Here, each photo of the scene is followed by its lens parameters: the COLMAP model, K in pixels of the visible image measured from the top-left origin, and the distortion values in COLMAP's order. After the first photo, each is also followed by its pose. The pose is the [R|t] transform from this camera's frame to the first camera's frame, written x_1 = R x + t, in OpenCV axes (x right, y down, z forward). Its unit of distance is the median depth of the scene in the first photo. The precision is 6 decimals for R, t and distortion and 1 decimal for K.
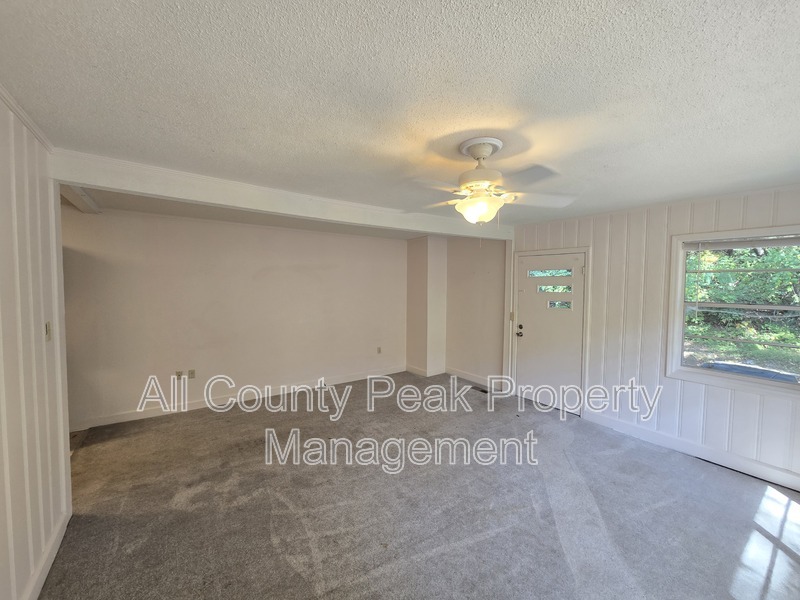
lens RADIAL K [[323.5, 0, 404.1], [0, 323.5, 298.6], [0, 0, 1]] dist [0.001661, -0.000152]
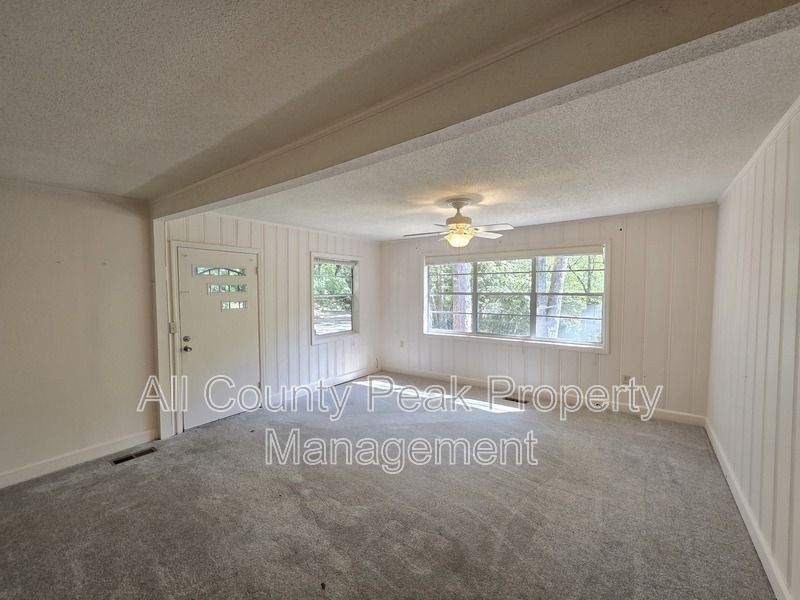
lens RADIAL K [[323.5, 0, 403.4], [0, 323.5, 299.0], [0, 0, 1]] dist [0.001661, -0.000152]
pose [[-0.305500, -0.041631, 0.951282, -0.566202], [0.038760, 0.997672, 0.056109, -0.033342], [-0.951403, 0.054013, -0.303175, 0.795758]]
